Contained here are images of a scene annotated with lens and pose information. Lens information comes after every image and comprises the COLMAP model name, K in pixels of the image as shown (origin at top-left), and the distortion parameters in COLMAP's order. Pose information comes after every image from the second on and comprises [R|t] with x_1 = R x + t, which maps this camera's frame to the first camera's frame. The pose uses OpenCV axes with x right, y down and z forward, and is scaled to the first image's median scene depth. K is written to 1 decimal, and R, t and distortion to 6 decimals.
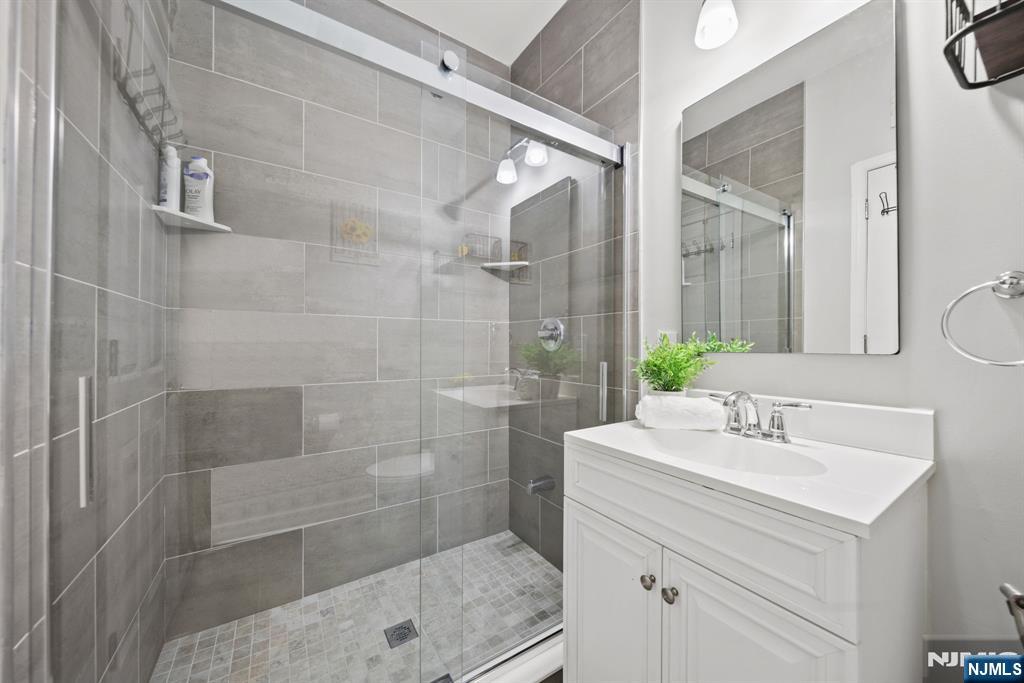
lens RADIAL K [[364.9, 0, 512.9], [0, 364.9, 343.9], [0, 0, 1]] dist [0.001225, -0.000254]
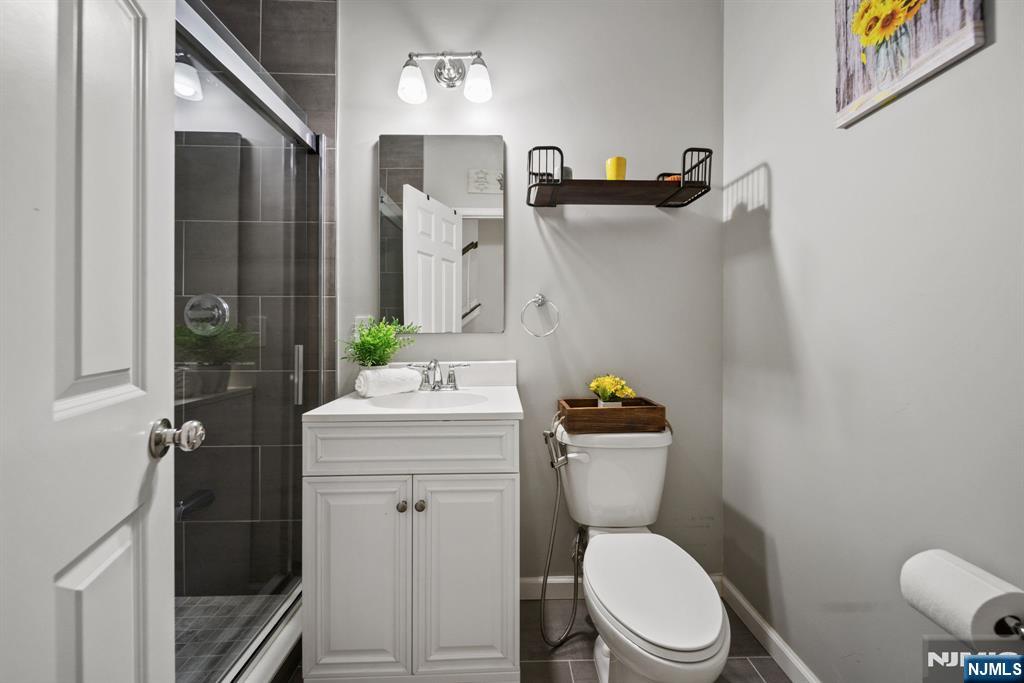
lens RADIAL K [[364.9, 0, 515.7], [0, 364.9, 332.0], [0, 0, 1]] dist [0.001225, -0.000254]
pose [[0.520173, -0.005603, 0.854042, -0.300189], [0.000471, 0.999980, 0.006273, 0.008643], [-0.854061, -0.002861, 0.520166, -0.016144]]
